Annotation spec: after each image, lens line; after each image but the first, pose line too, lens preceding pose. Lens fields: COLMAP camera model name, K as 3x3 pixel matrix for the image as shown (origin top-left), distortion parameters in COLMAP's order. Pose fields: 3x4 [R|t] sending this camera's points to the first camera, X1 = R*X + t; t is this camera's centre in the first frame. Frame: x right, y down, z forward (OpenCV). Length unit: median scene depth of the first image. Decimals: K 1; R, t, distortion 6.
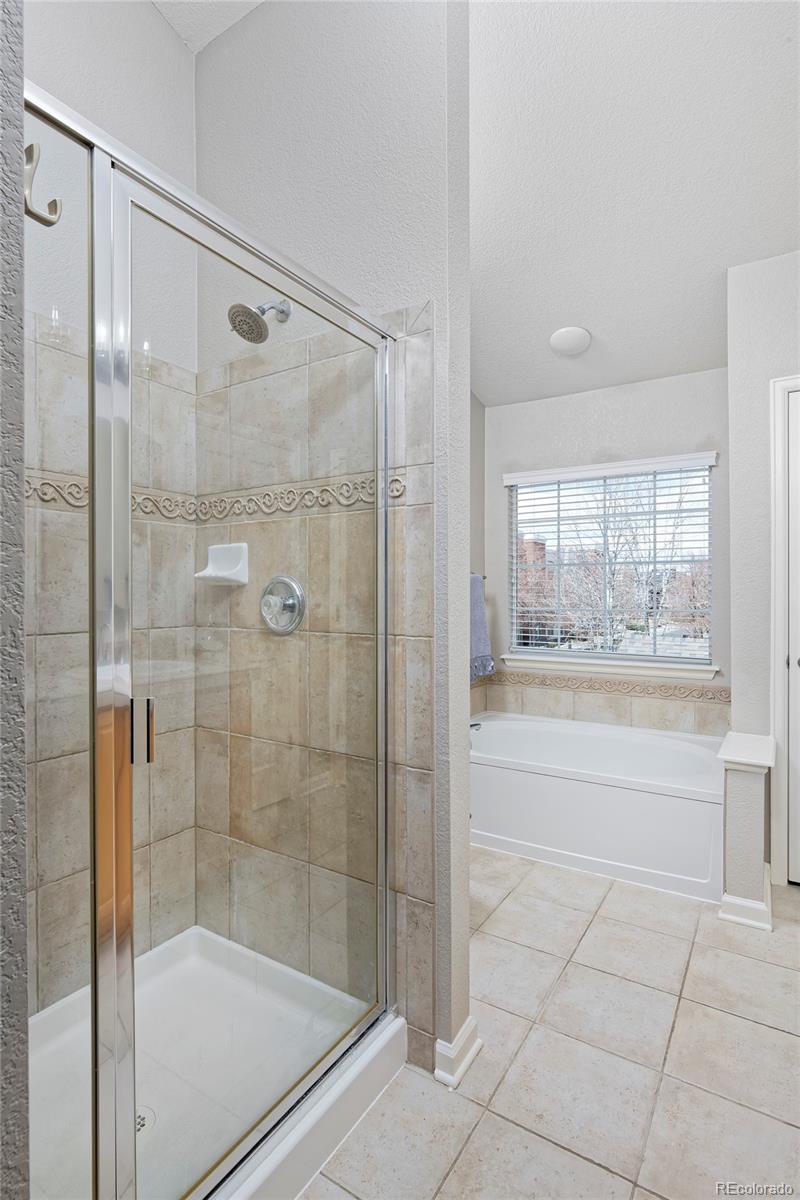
lens RADIAL K [[590.5, 0, 401.1], [0, 590.5, 598.3], [0, 0, 1]] dist [0.006359, 0.000735]
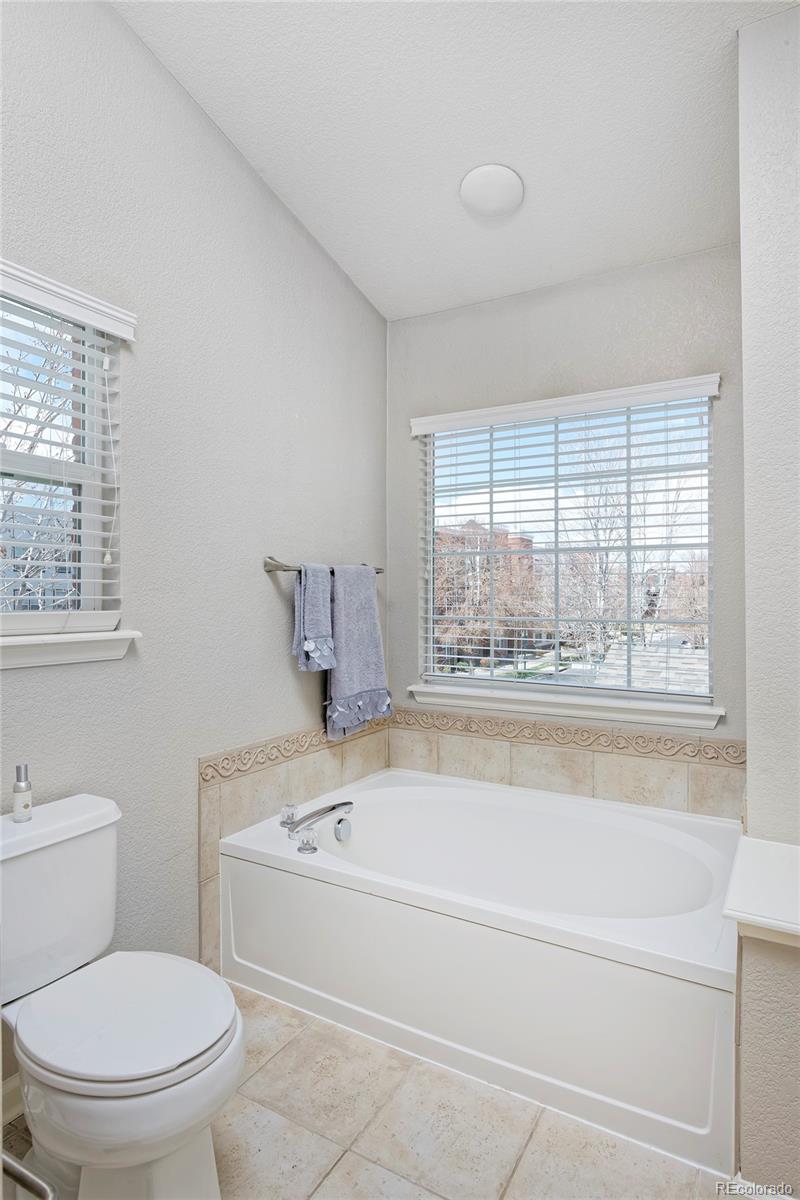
lens RADIAL K [[653.5, 0, 404.2], [0, 653.5, 596.3], [0, 0, 1]] dist [-0.001575, 0.002214]
pose [[0.999132, 0.000932, 0.041644, 0.145519], [-0.000671, 0.999980, -0.006261, -0.001513], [-0.041649, 0.006228, 0.999113, 0.276774]]
